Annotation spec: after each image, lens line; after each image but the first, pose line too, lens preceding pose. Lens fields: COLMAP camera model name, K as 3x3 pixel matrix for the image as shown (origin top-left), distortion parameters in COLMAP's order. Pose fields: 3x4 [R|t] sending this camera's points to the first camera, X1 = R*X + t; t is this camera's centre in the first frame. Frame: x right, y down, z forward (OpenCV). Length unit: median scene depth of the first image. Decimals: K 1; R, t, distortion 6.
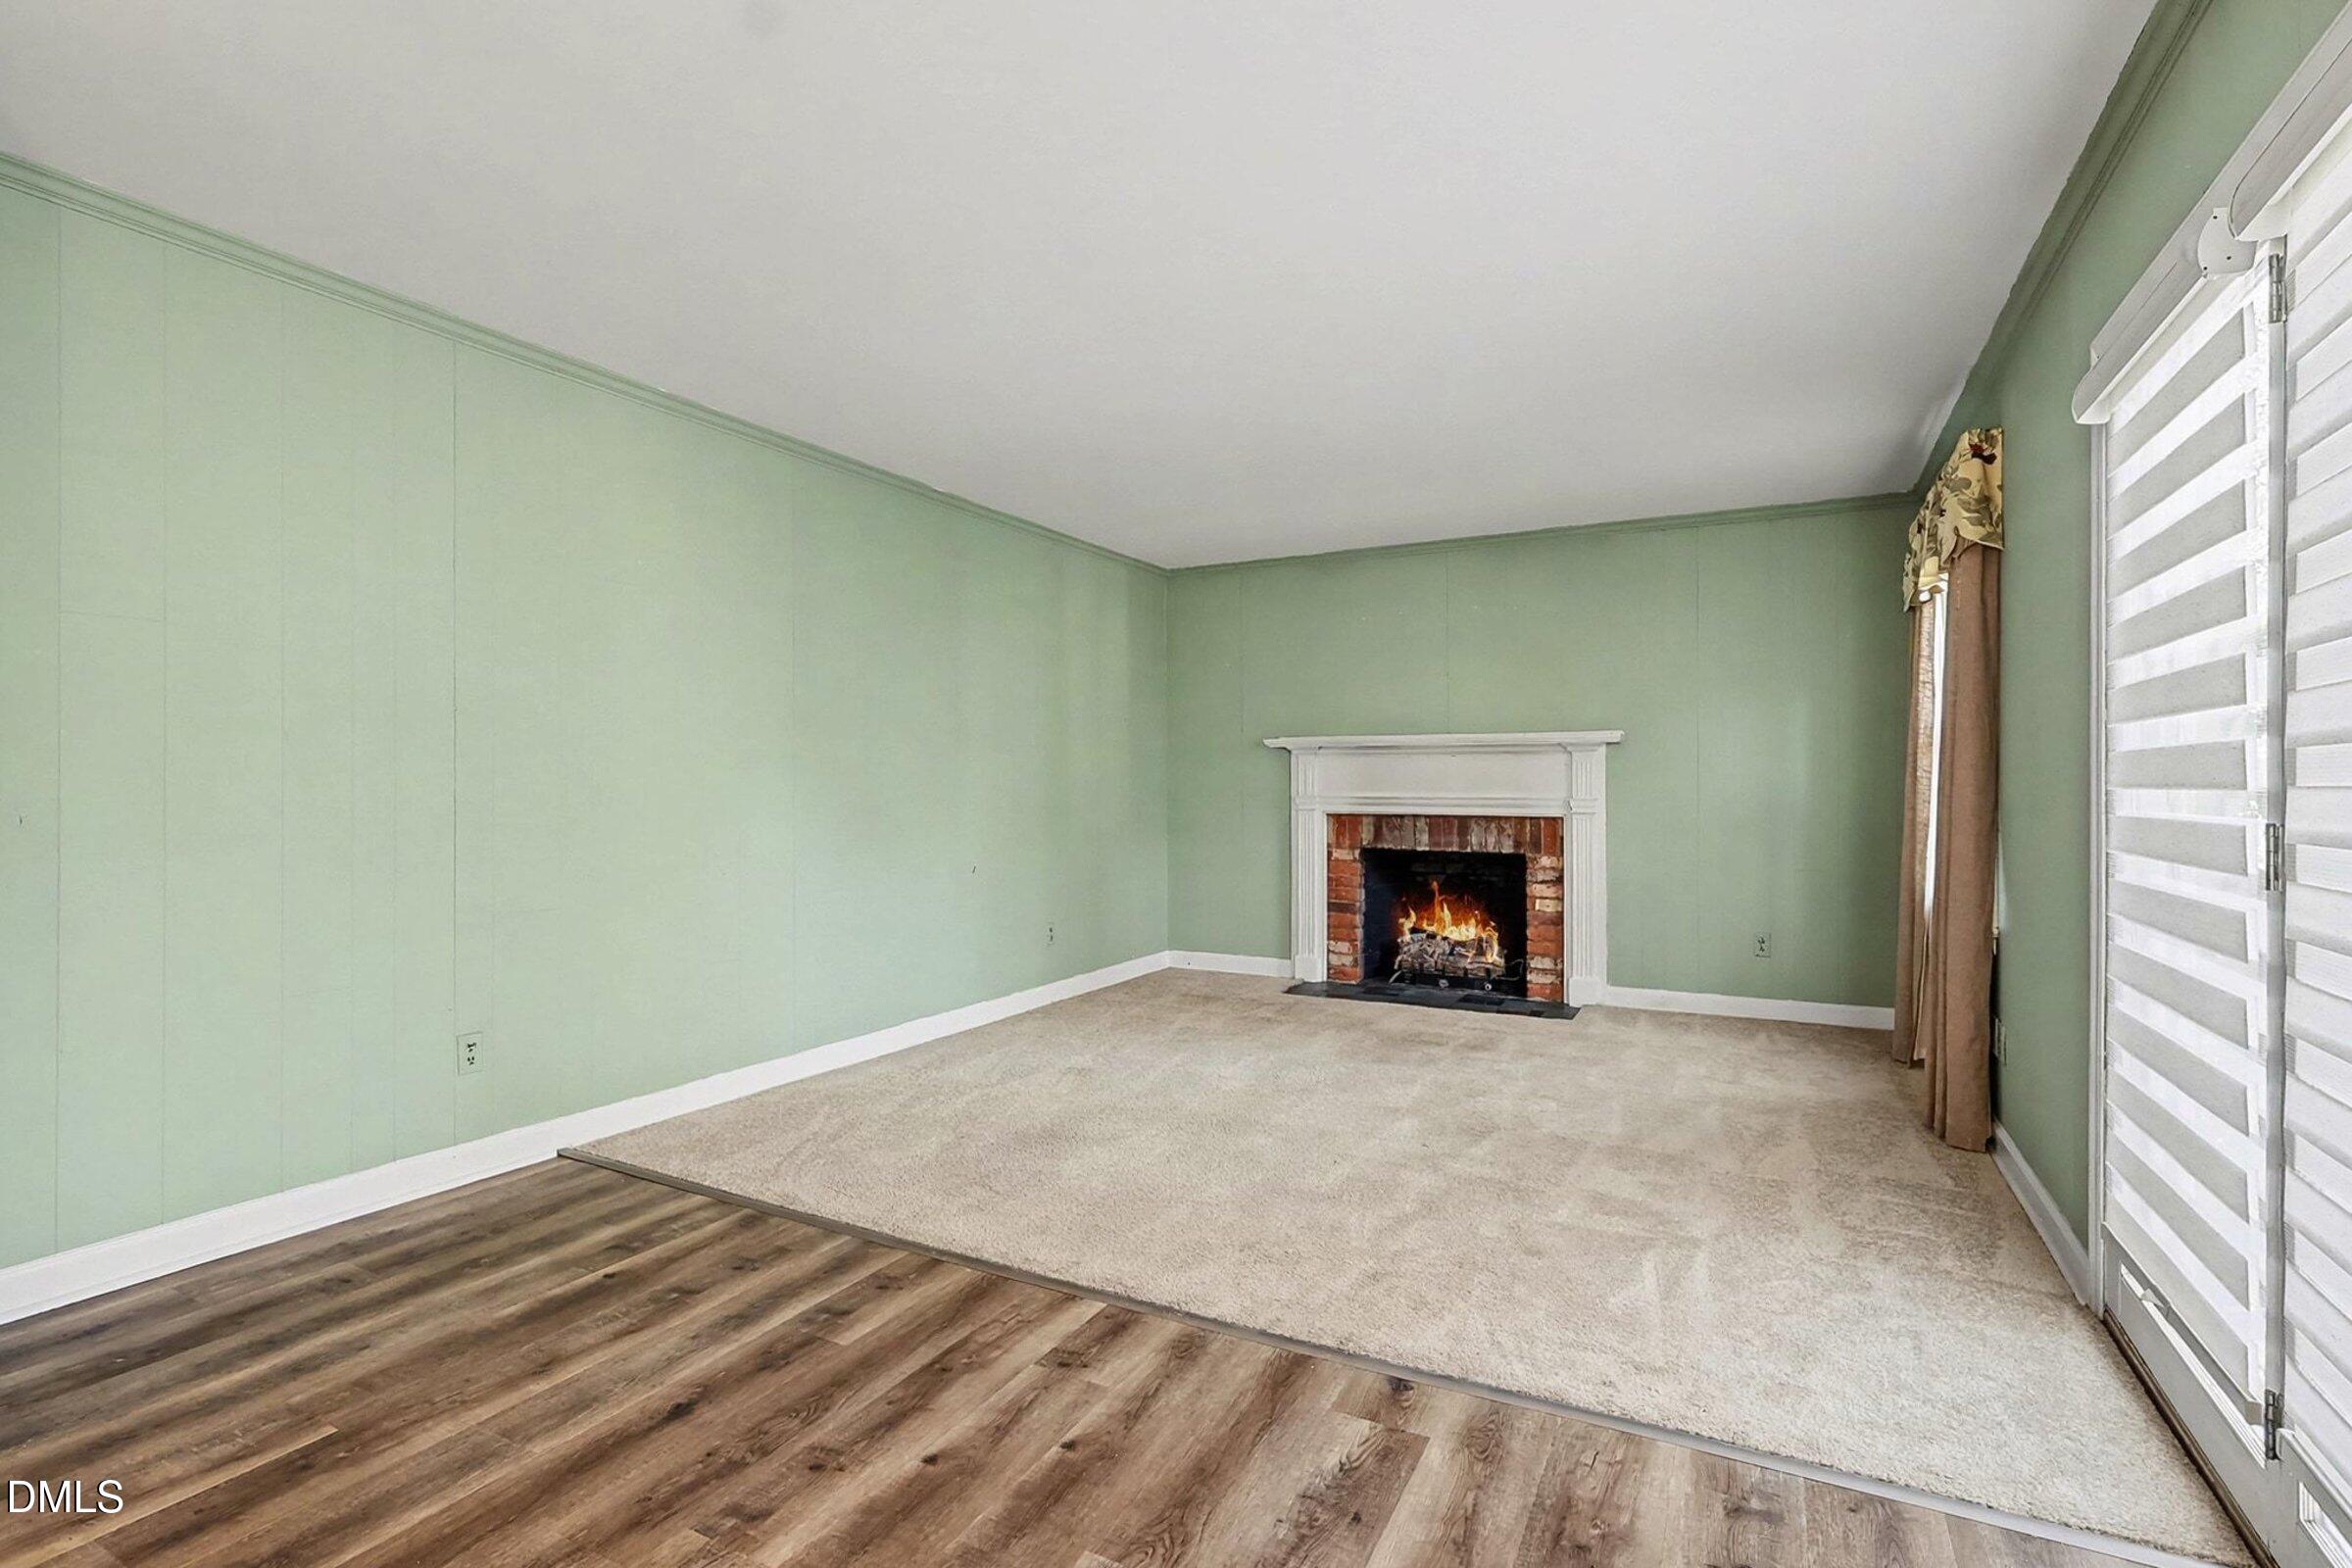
lens RADIAL K [[1096.6, 0, 1165.5], [0, 1096.6, 785.3], [0, 0, 1]] dist [-0.004884, 0.001382]
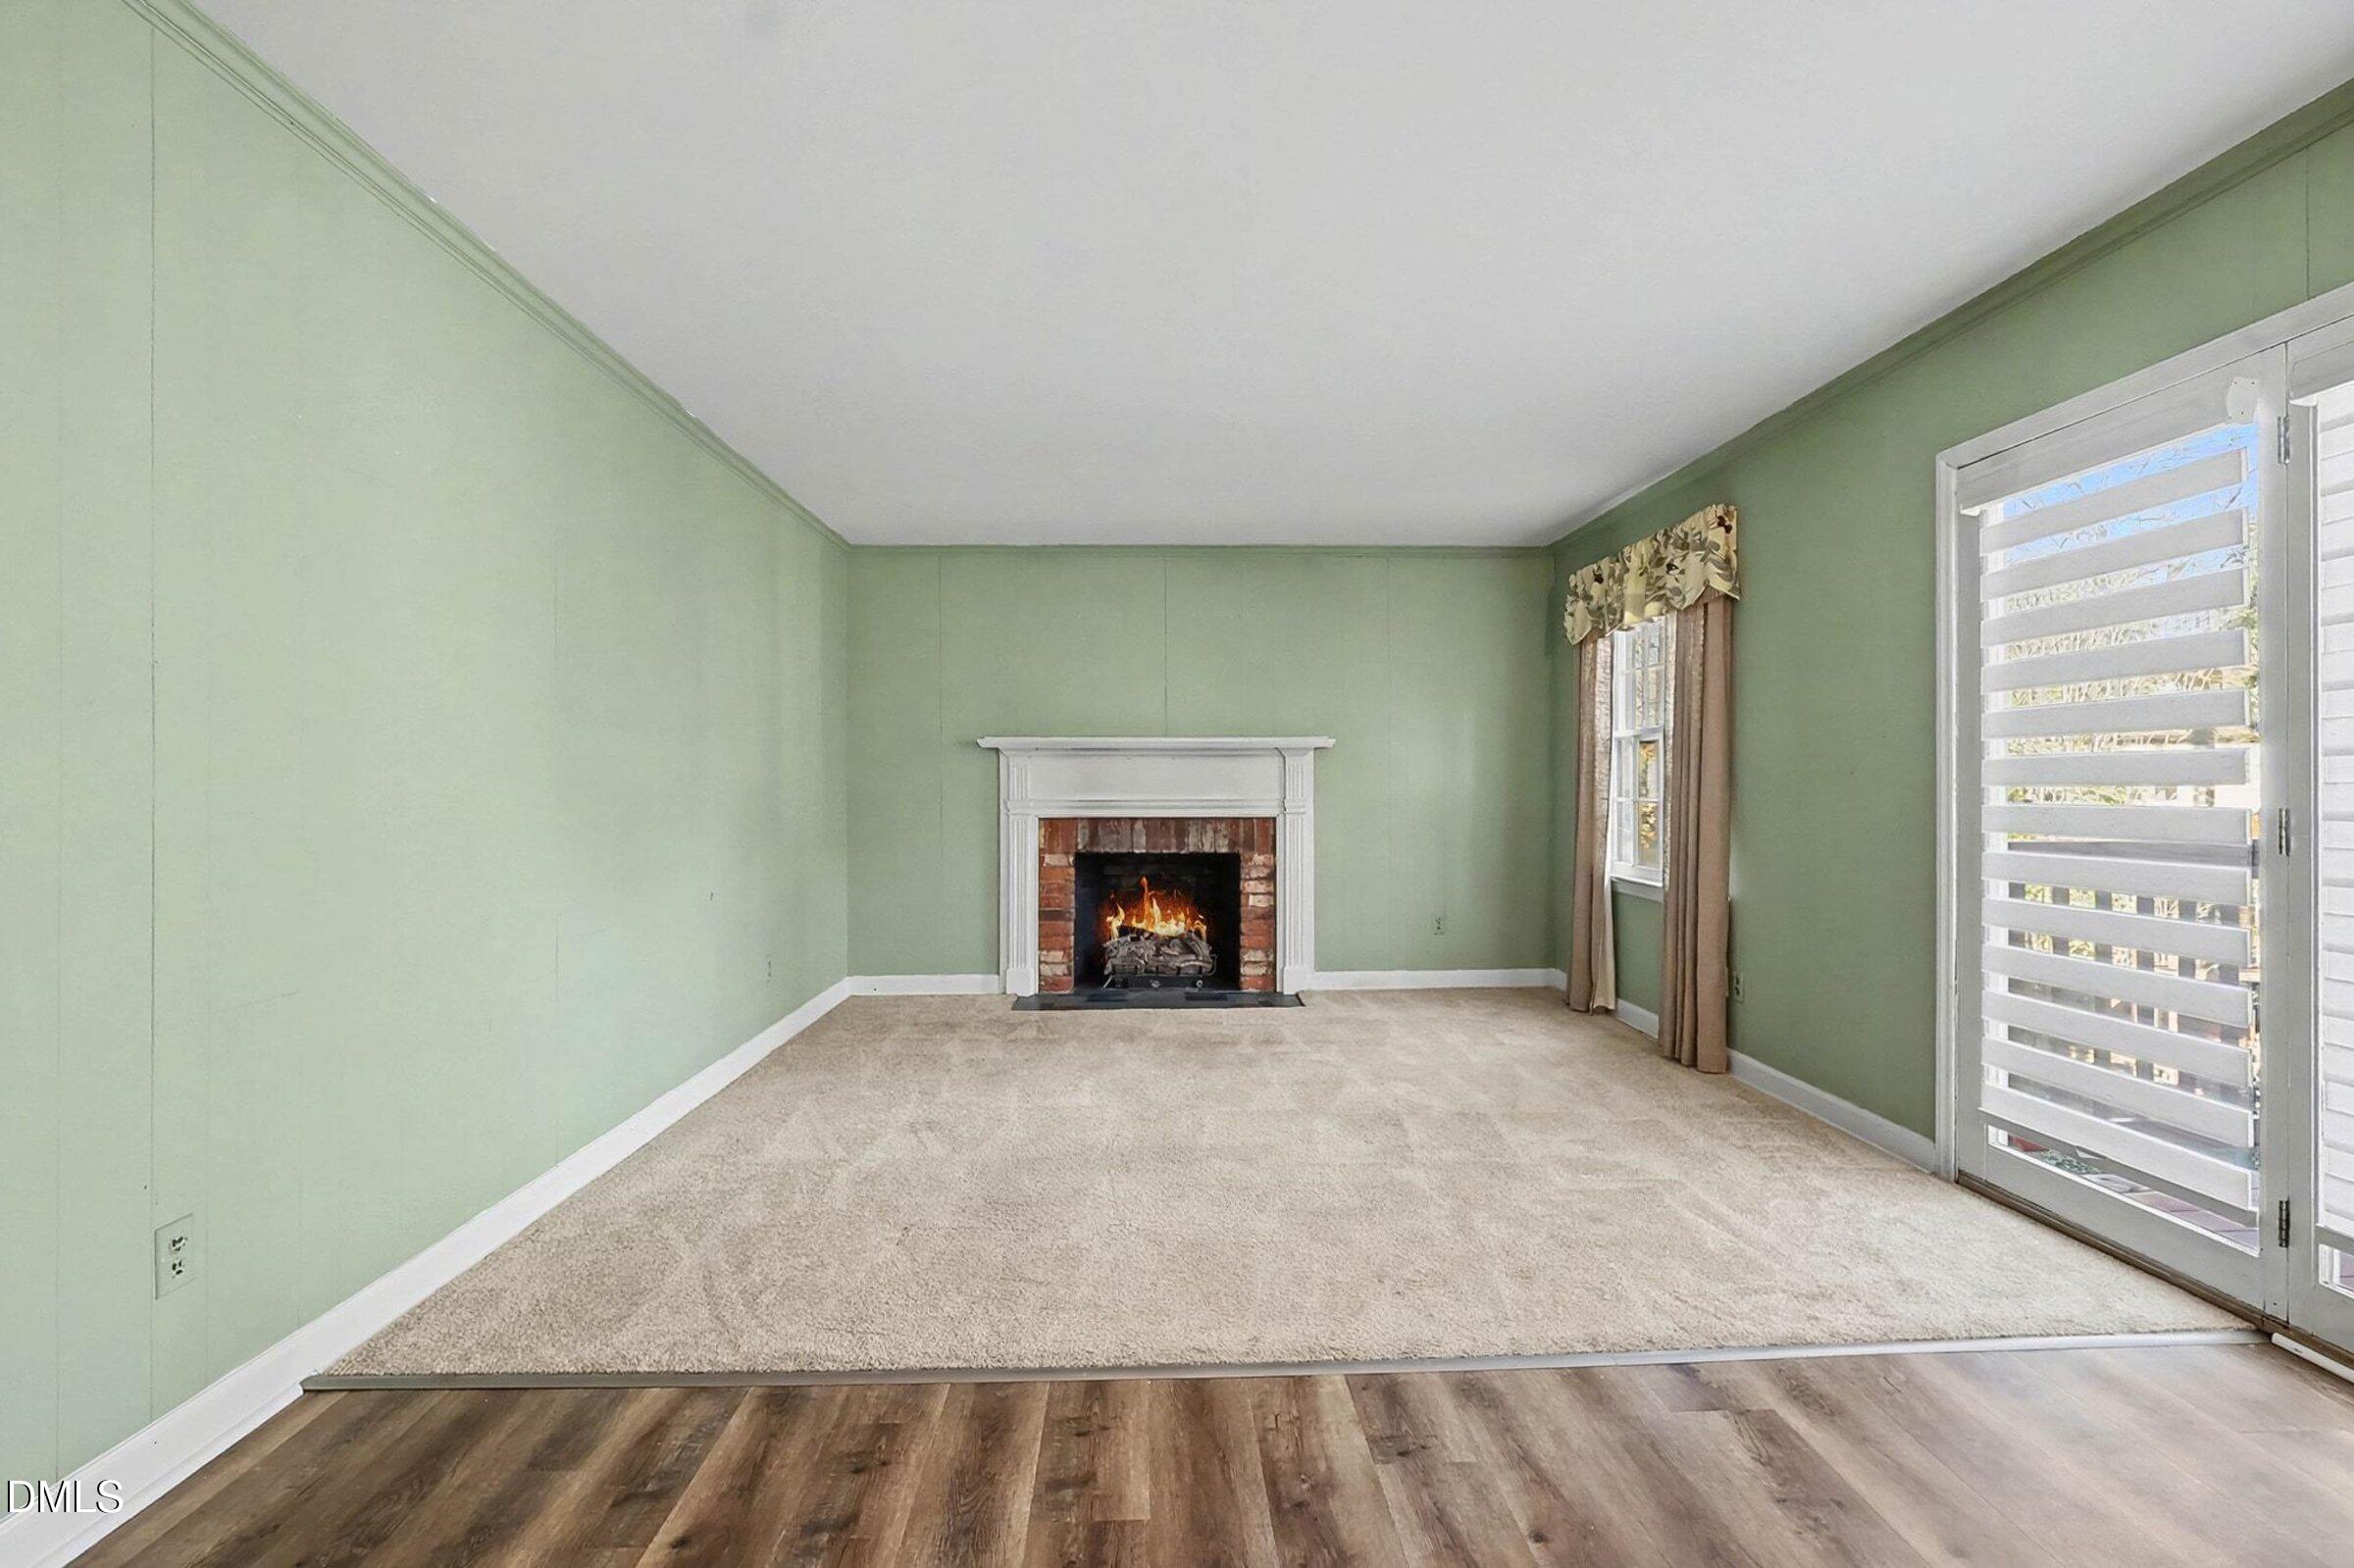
lens RADIAL K [[1097.4, 0, 1174.8], [0, 1097.4, 788.5], [0, 0, 1]] dist [-0.004884, 0.001382]
pose [[0.863643, -0.004770, 0.504082, -0.422714], [0.005128, 0.999987, 0.000677, 0.000129], [-0.504078, 0.002000, 0.863656, 0.209975]]
